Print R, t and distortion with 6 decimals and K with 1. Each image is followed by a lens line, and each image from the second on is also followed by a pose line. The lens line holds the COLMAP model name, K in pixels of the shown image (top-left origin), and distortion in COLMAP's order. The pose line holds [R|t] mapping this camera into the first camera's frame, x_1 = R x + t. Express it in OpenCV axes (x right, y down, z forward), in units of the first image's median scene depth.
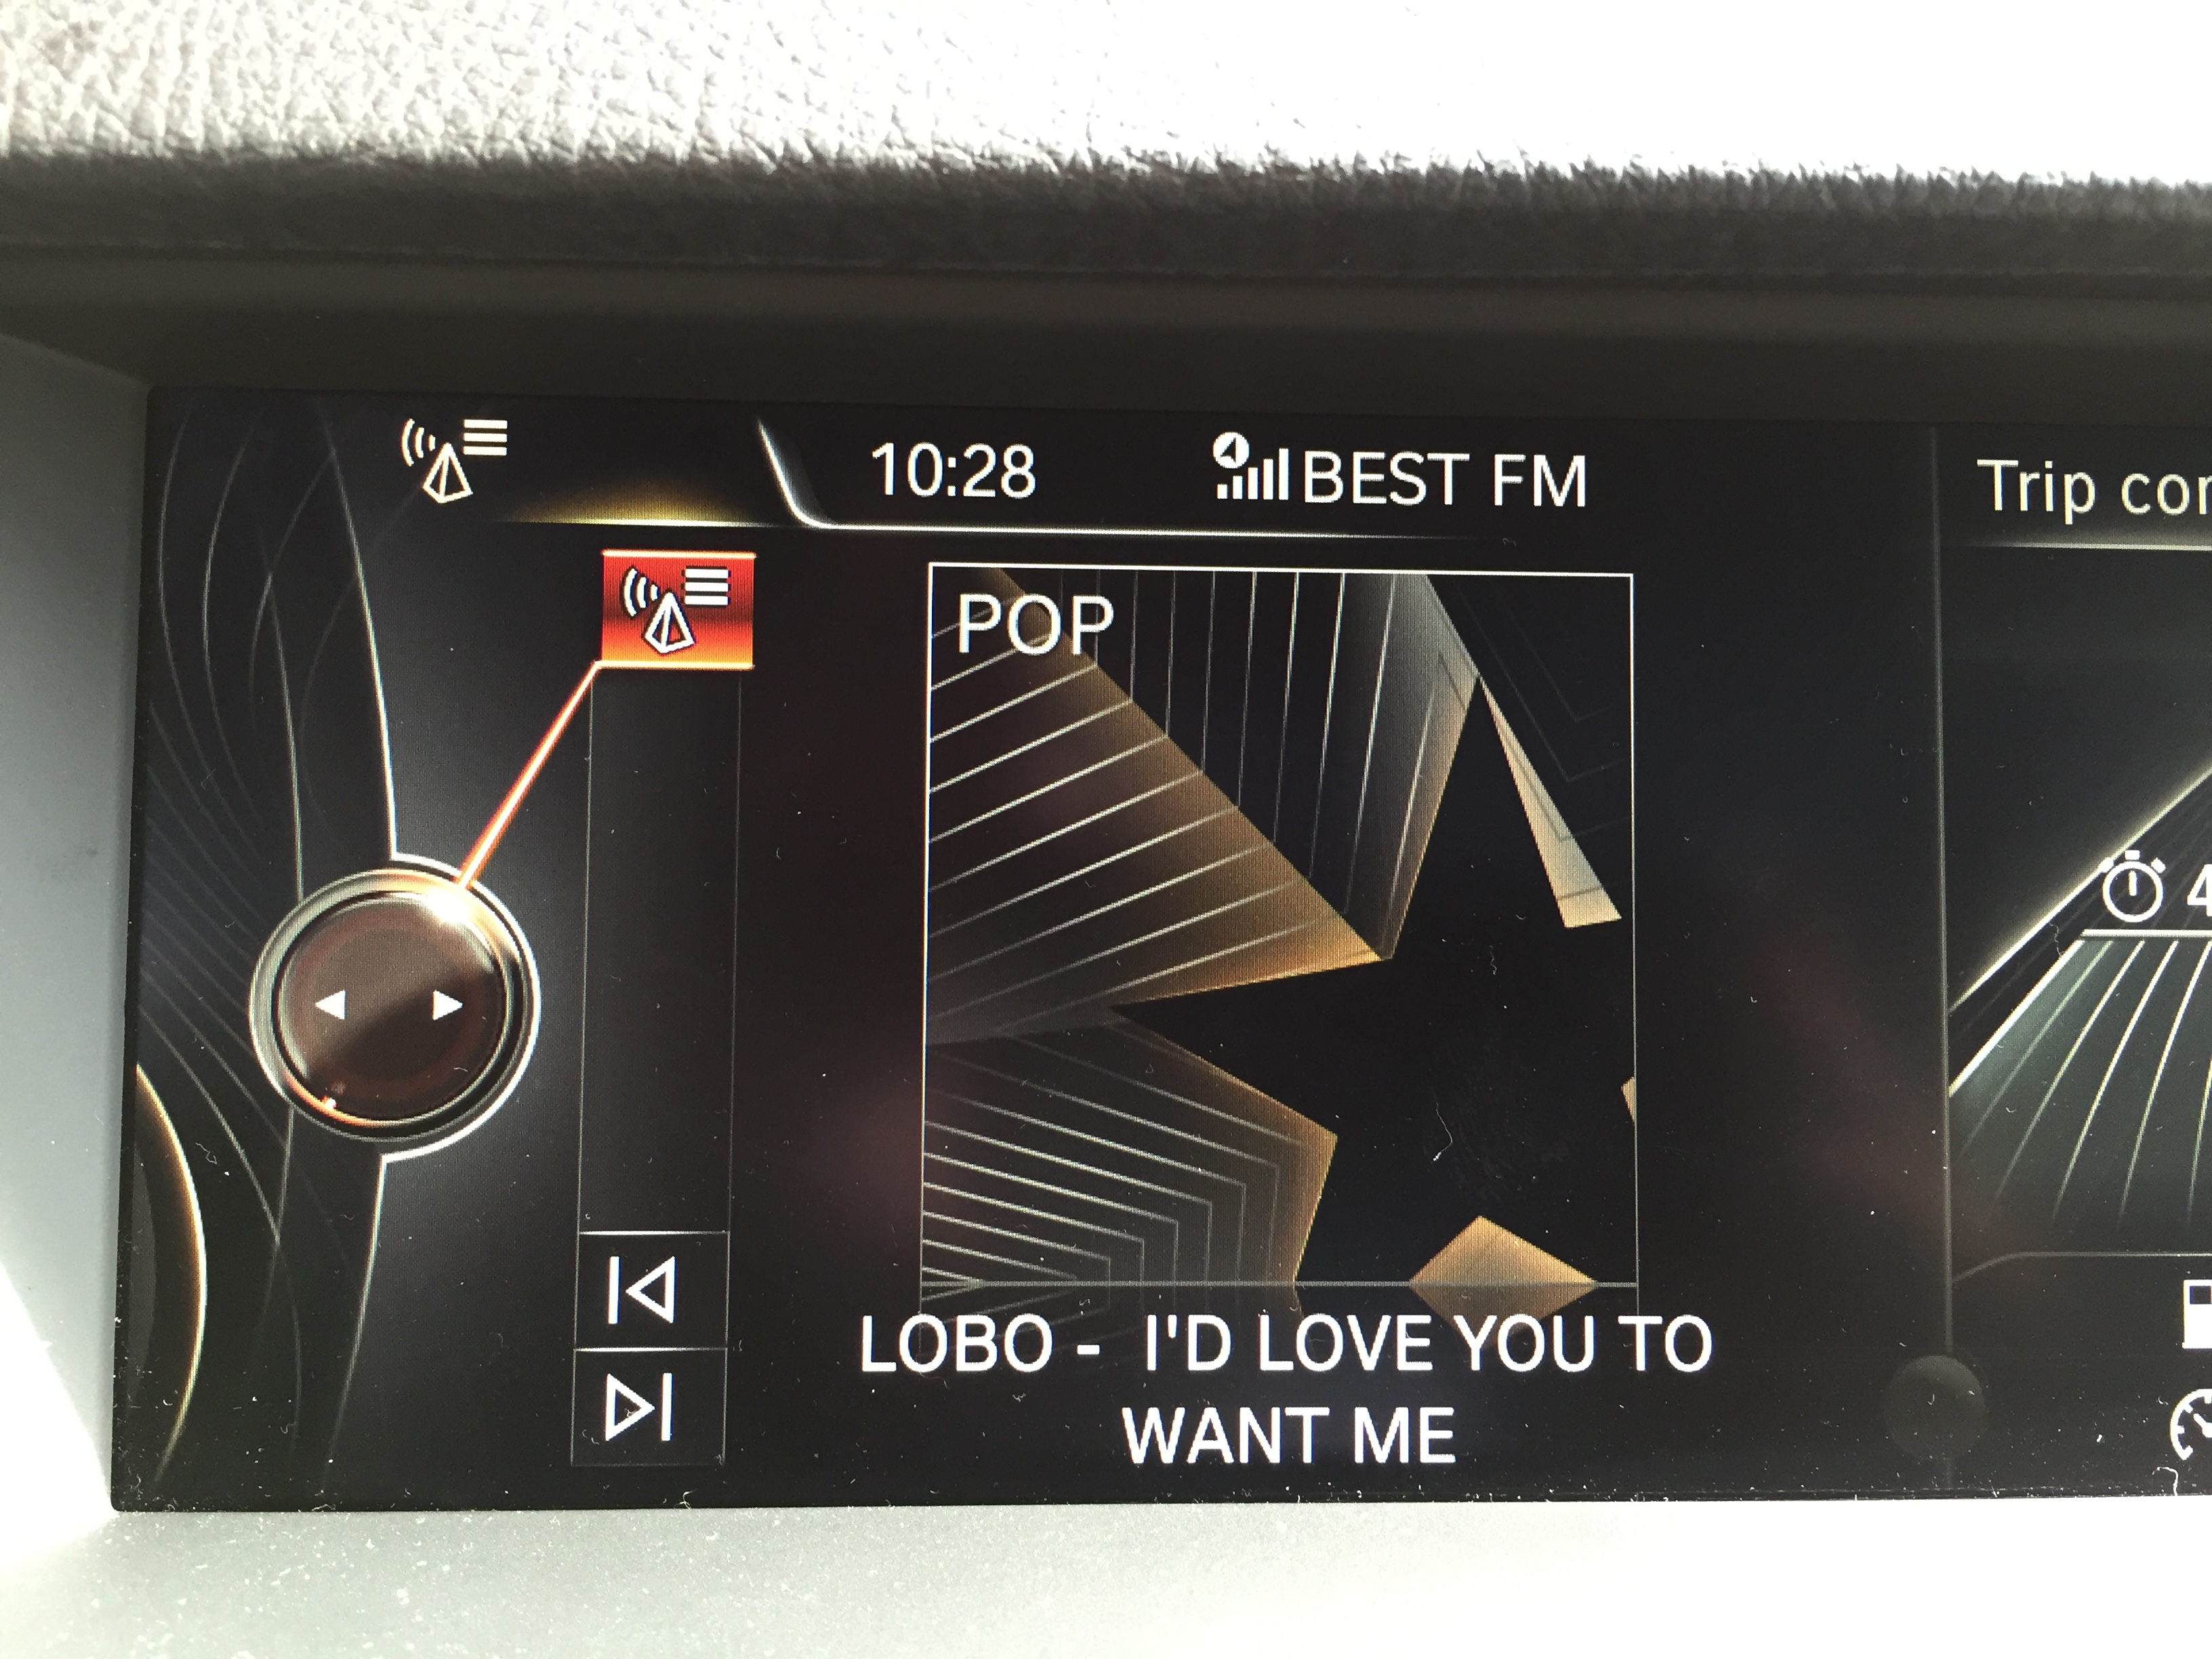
lens RADIAL K [[1878.2, 0, 1107.1], [0, 1878.2, 837.3], [0, 0, 1]] dist [0.078811, -0.110203]
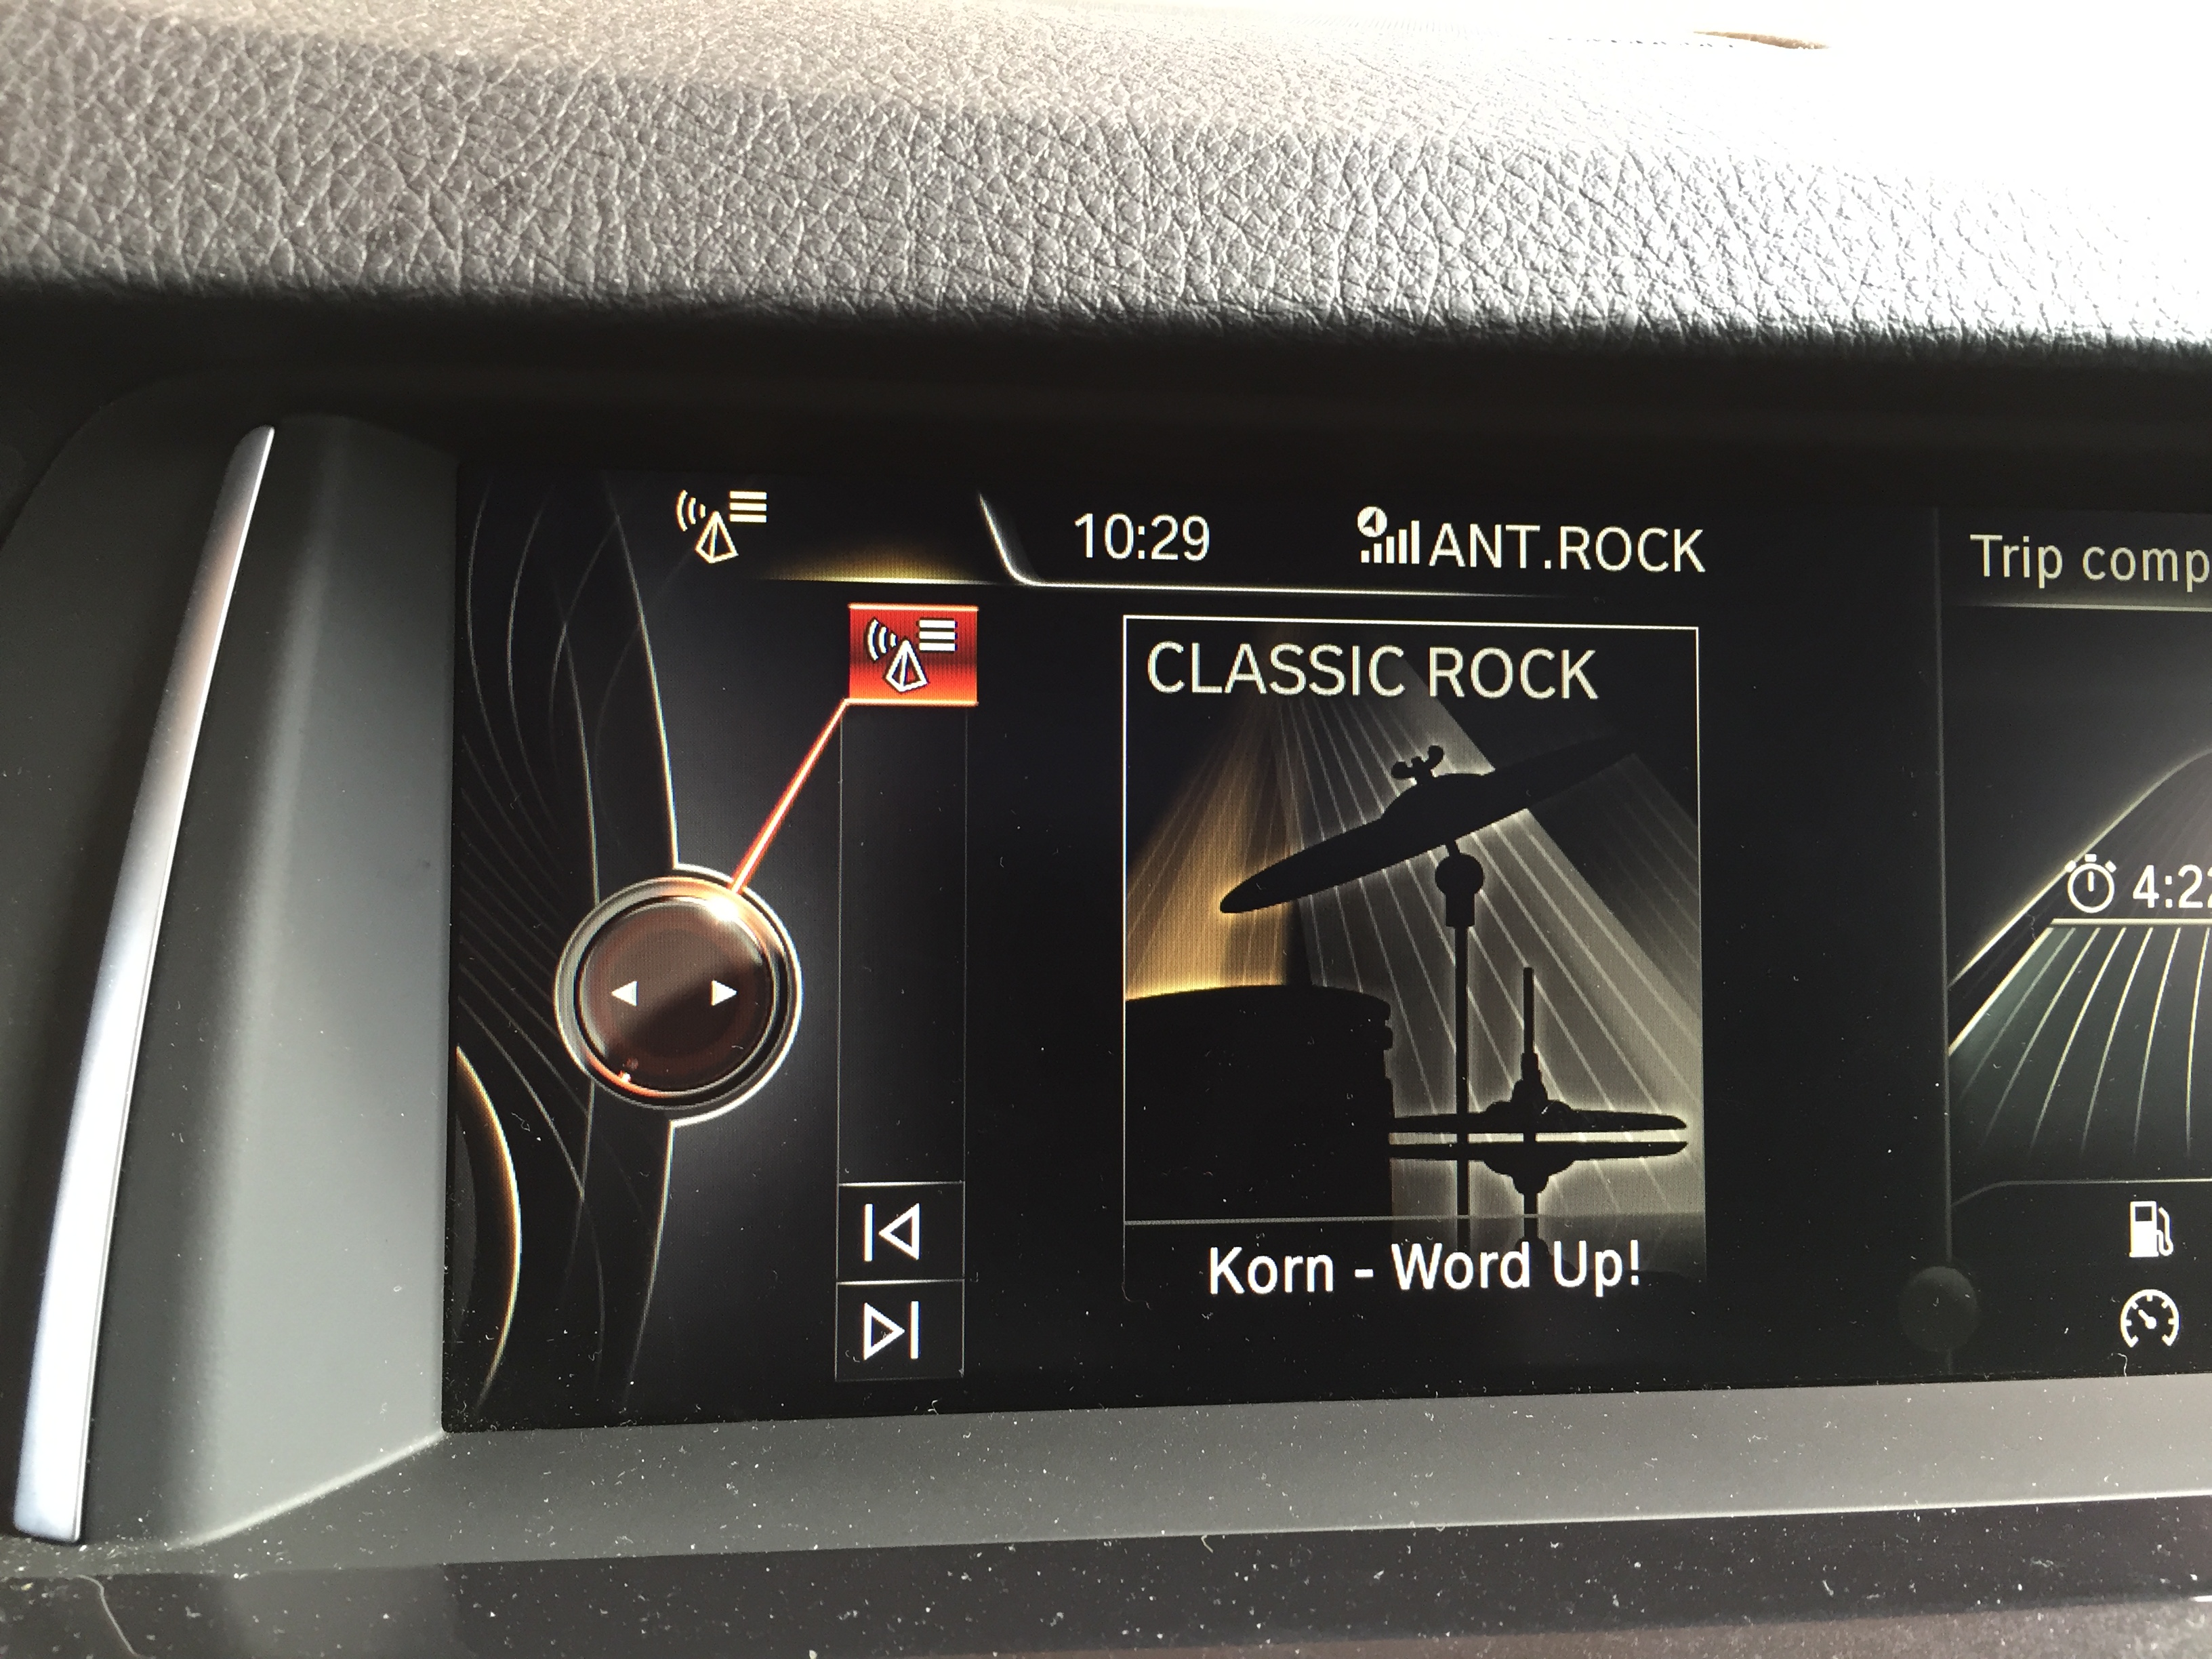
lens RADIAL K [[1862.4, 0, 1106.0], [0, 1862.4, 829.5], [0, 0, 1]] dist [0.084241, -0.109109]
pose [[0.996457, -0.002398, 0.084064, -0.206732], [0.001408, 0.999929, 0.011838, -0.025555], [-0.084087, -0.011678, 0.996390, -0.170362]]
